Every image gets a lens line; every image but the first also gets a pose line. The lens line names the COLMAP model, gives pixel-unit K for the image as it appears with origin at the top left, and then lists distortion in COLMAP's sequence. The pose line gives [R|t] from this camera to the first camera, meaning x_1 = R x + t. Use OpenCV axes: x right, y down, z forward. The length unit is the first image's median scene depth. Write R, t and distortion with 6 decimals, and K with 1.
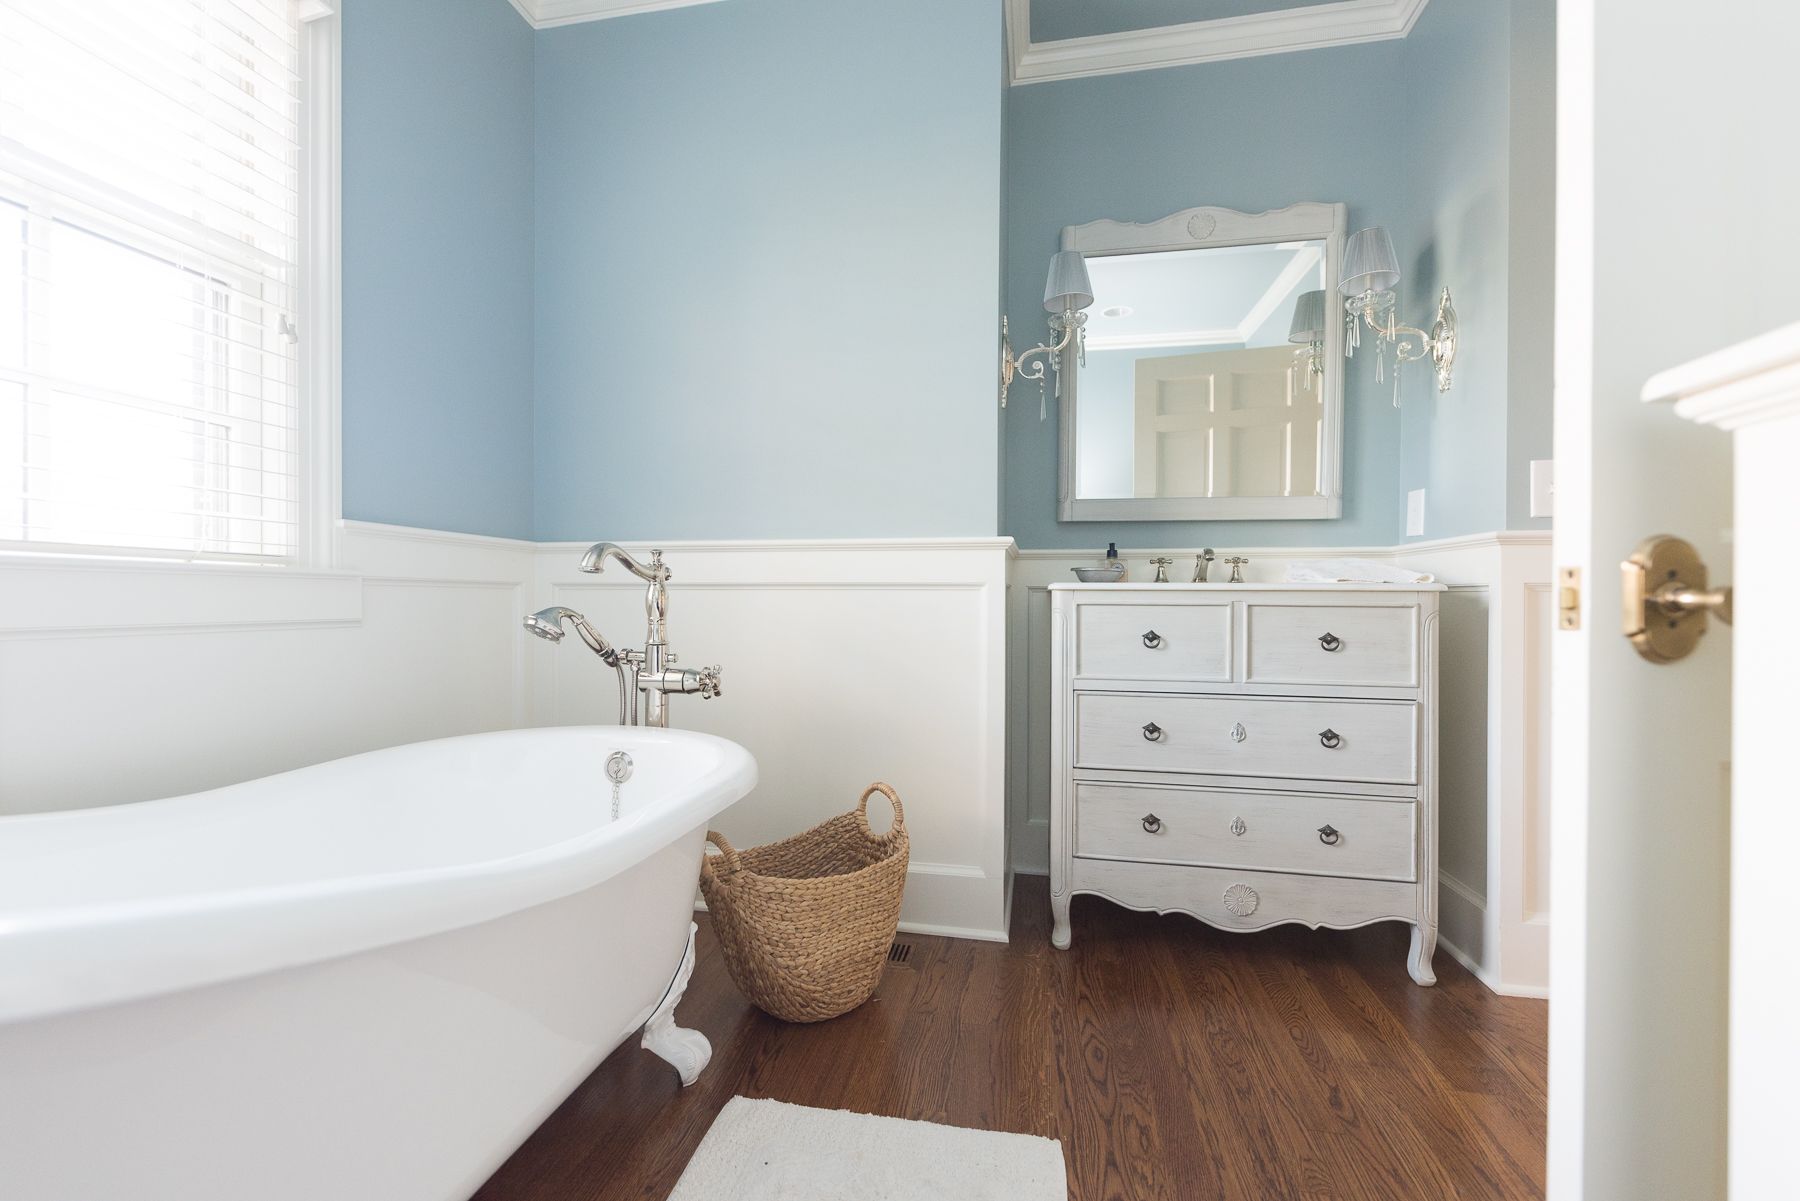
lens RADIAL K [[720.4, 0, 904.2], [0, 720.4, 606.1], [0, 0, 1]] dist [0.000795, -0.002164]
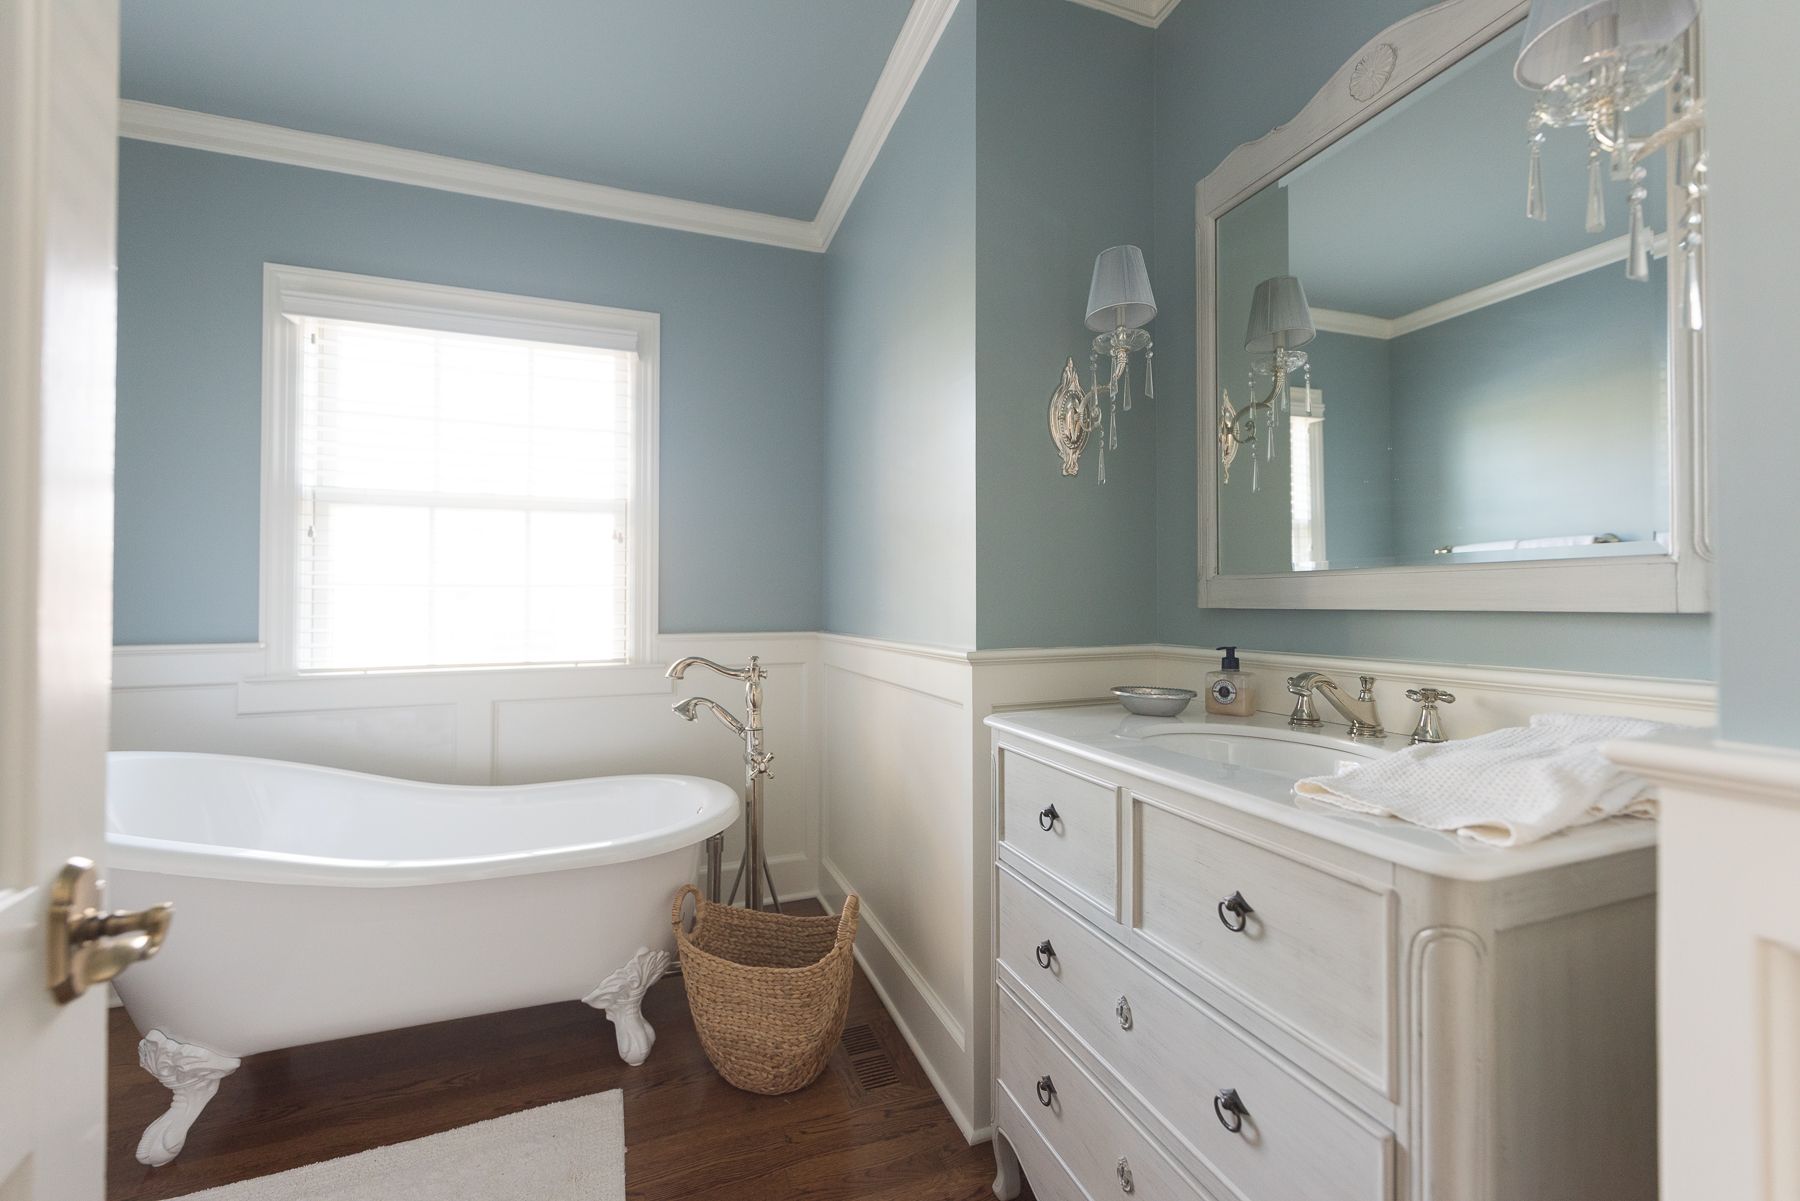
lens RADIAL K [[720.4, 0, 904.2], [0, 720.4, 606.1], [0, 0, 1]] dist [0.000795, -0.002164]
pose [[0.522722, -0.009563, -0.852449, 0.875787], [0.002776, 0.999951, -0.009515, -0.152023], [0.852498, 0.002608, 0.522723, 0.536813]]
